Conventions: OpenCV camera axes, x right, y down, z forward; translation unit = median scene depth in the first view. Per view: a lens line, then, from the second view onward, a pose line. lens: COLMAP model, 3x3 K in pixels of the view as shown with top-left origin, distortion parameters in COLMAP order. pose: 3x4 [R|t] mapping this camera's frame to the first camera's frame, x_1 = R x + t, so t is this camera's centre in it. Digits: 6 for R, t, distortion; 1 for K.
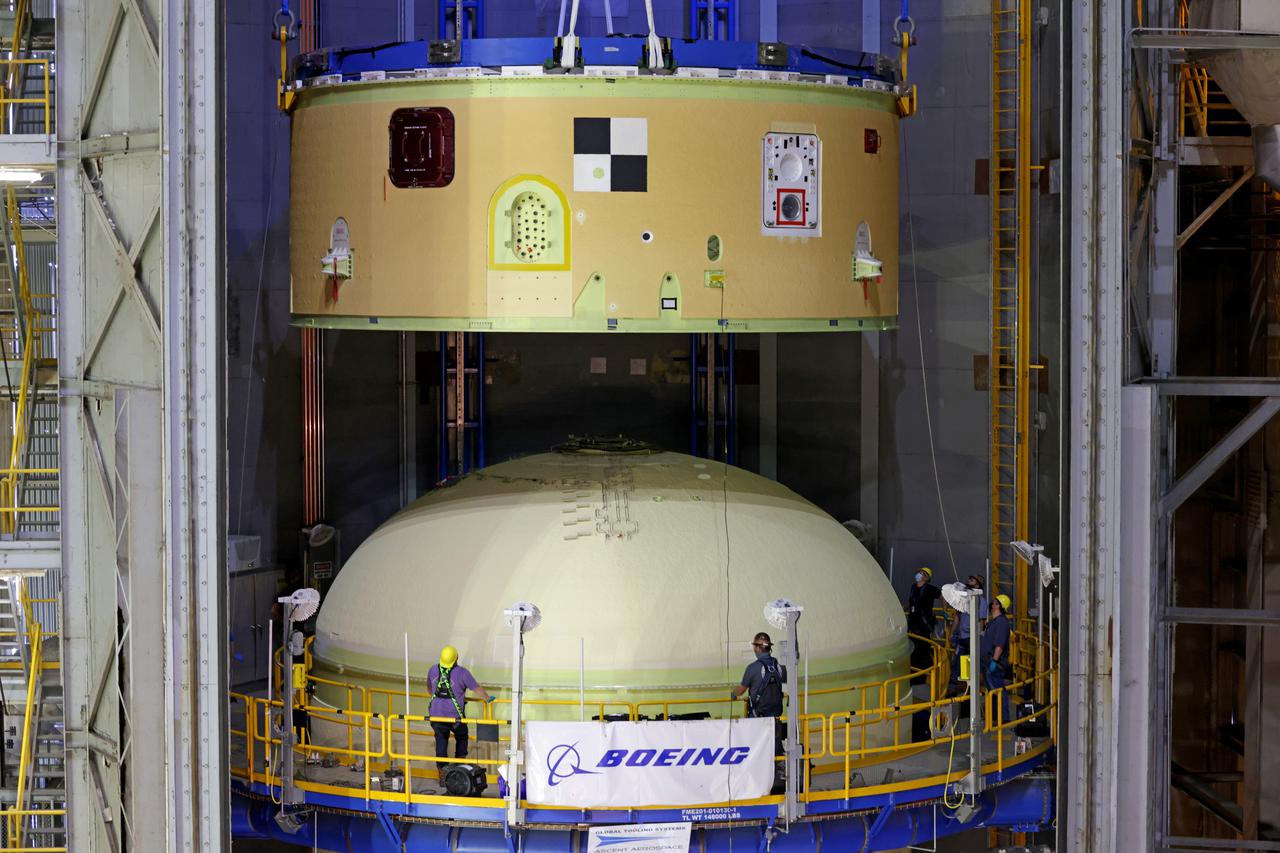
lens RADIAL K [[2815.3, 0, 667.0], [0, 2815.3, 432.4], [0, 0, 1]] dist [-0.131034, -0.138579]
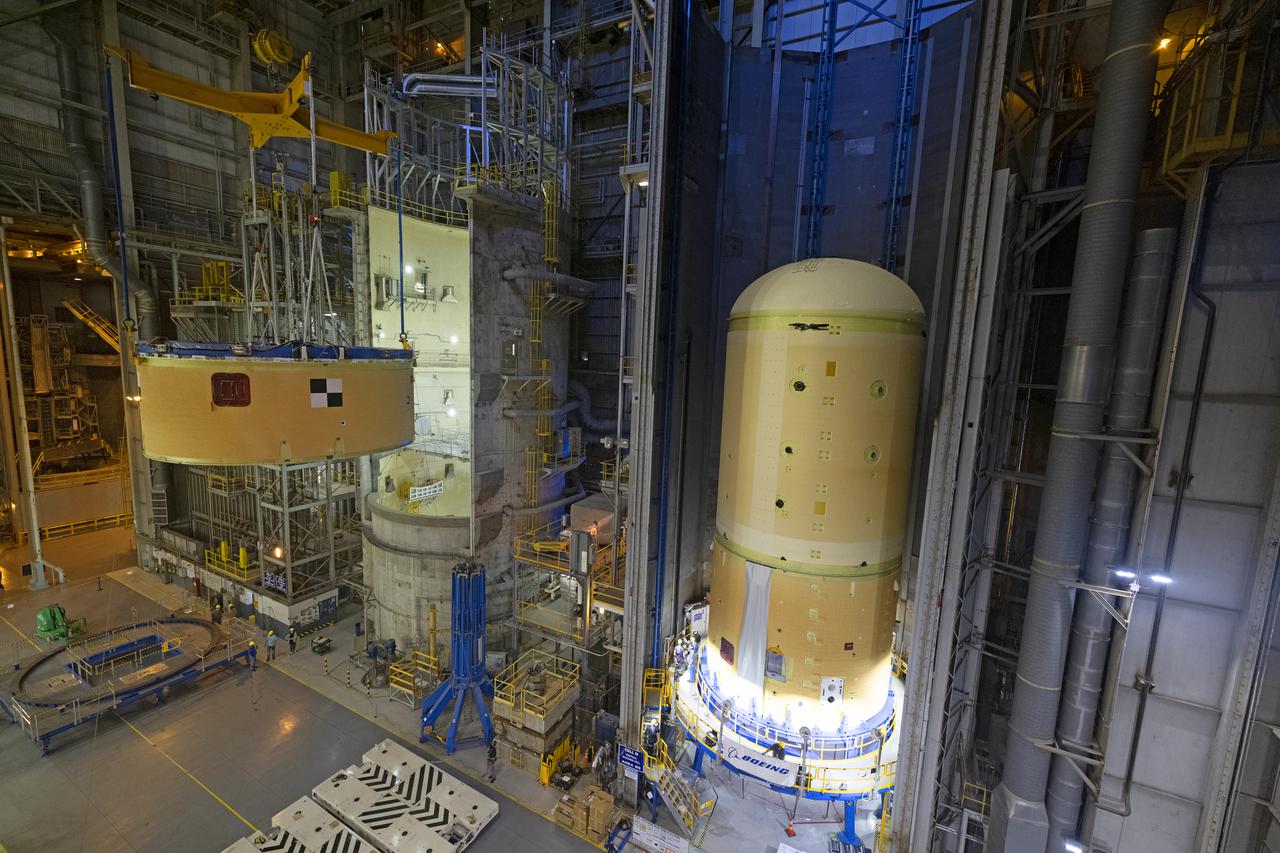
lens RADIAL K [[534.4, 0, 639.7], [0, 534.4, 425.2], [0, 0, 1]] dist [0.002817, -0.000114]
pose [[0.836401, 0.105626, -0.537845, 0.172673], [-0.071566, 0.993901, 0.083897, 0.181427], [0.543426, -0.031680, 0.838859, 0.425489]]
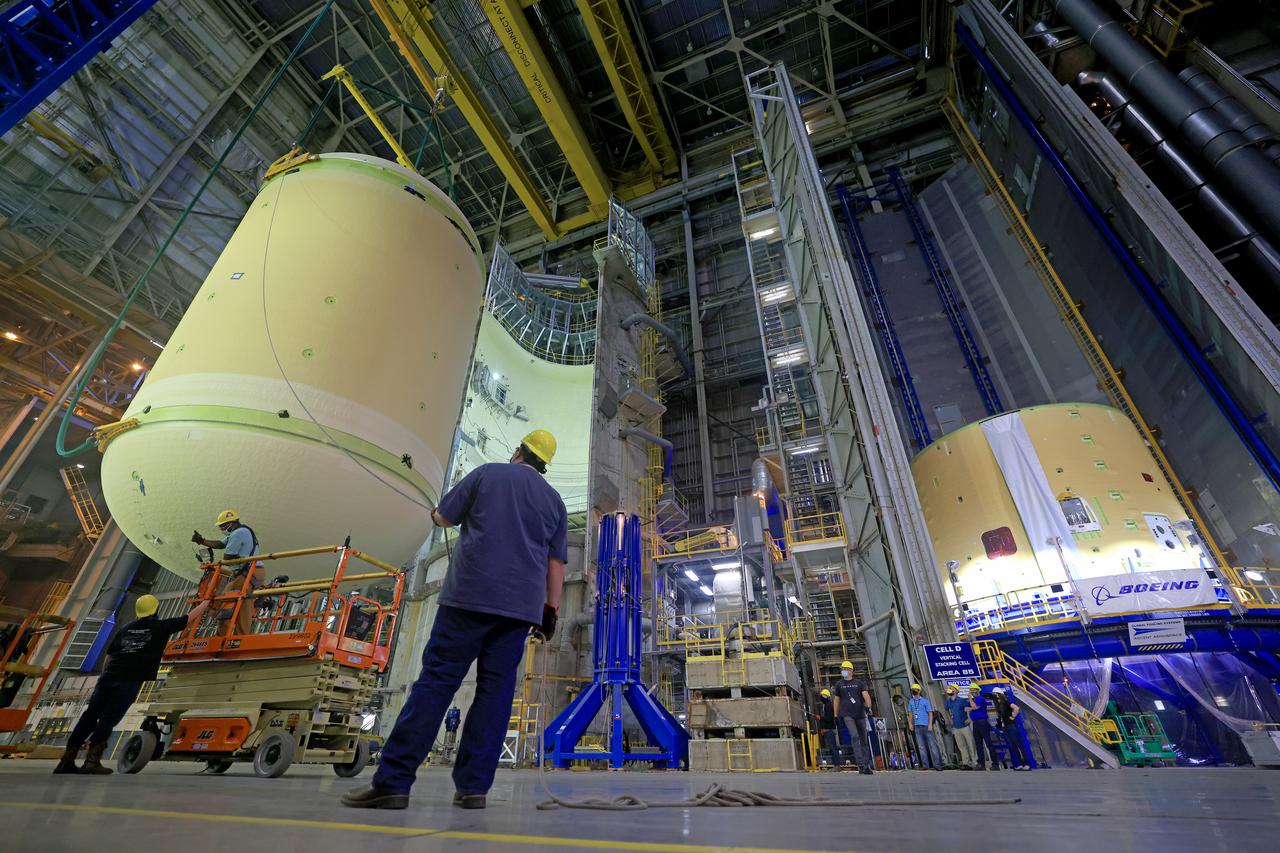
lens RADIAL K [[546.7, 0, 640.0], [0, 546.7, 426.5], [0, 0, 1]] dist [-0.012261, 0.000011]
pose [[0.892670, -0.241058, -0.380829, -0.169372], [-0.024184, 0.818118, -0.574542, 0.762446], [0.450061, 0.522086, 0.724480, 0.449844]]
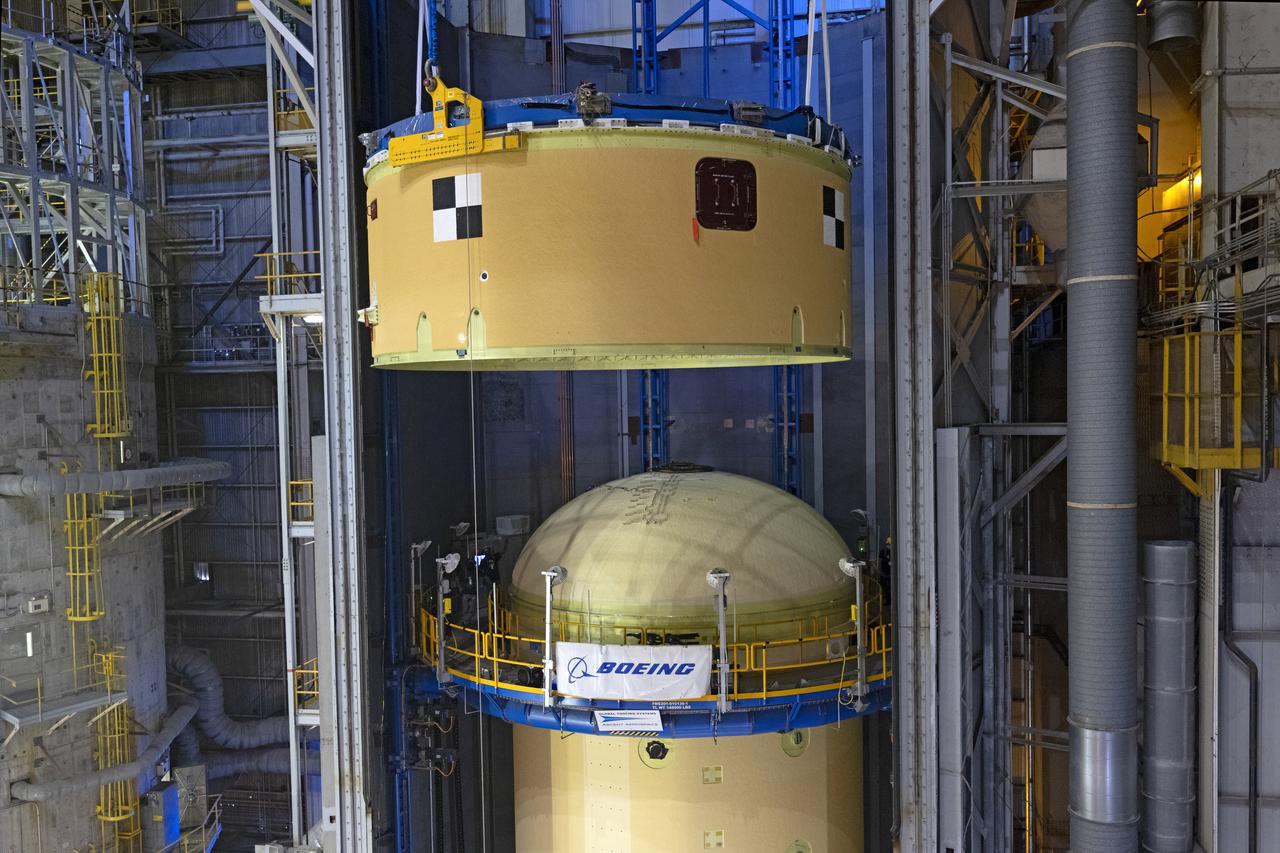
lens RADIAL K [[1080.3, 0, 673.9], [0, 1080.3, 447.0], [0, 0, 1]] dist [0.004046, 0.001131]
pose [[0.965166, -0.004972, -0.261590, 0.172197], [0.002386, 0.999945, -0.010202, -0.001413], [0.261627, 0.009222, 0.965125, 0.414994]]
